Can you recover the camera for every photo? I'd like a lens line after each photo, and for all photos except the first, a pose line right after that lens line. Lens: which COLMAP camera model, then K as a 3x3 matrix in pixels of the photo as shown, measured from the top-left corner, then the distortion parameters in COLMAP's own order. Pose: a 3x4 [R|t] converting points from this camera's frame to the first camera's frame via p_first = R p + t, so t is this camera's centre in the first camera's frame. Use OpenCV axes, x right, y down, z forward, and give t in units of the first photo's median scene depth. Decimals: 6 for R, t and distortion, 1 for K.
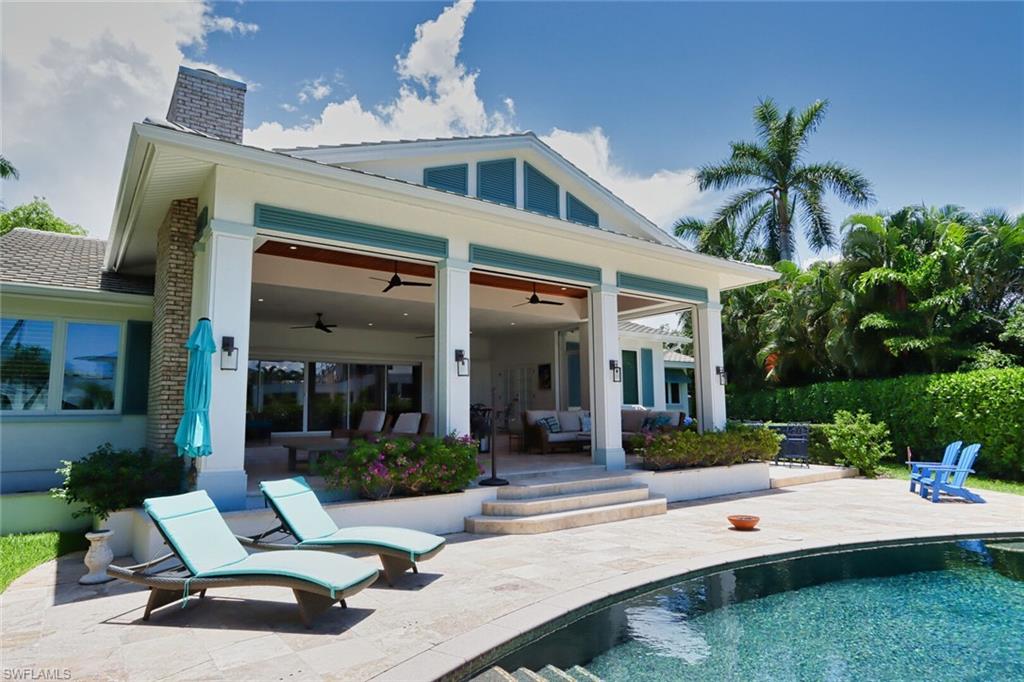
lens RADIAL K [[600.8, 0, 512.0], [0, 600.8, 341.0], [0, 0, 1]] dist [-0.001001, -0.000336]
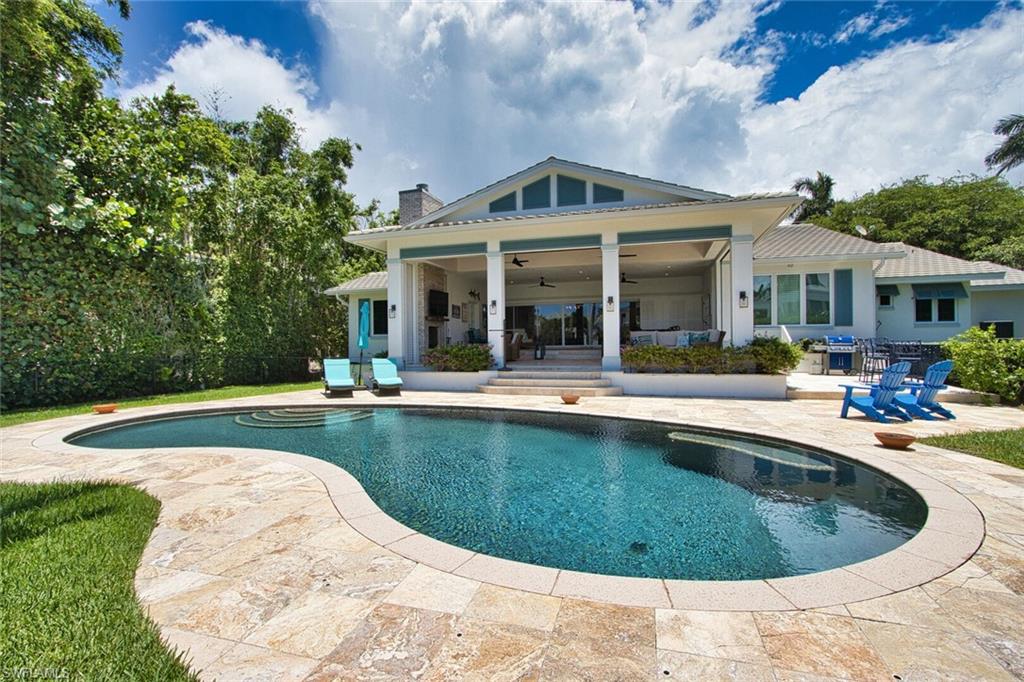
lens RADIAL K [[471.4, 0, 512.0], [0, 471.4, 341.0], [0, 0, 1]] dist [-0.002155, -0.000582]
pose [[0.603431, -0.002378, -0.797411, 0.721305], [0.101842, 0.992036, 0.074110, 0.023832], [0.790885, -0.125930, 0.598868, 0.084475]]
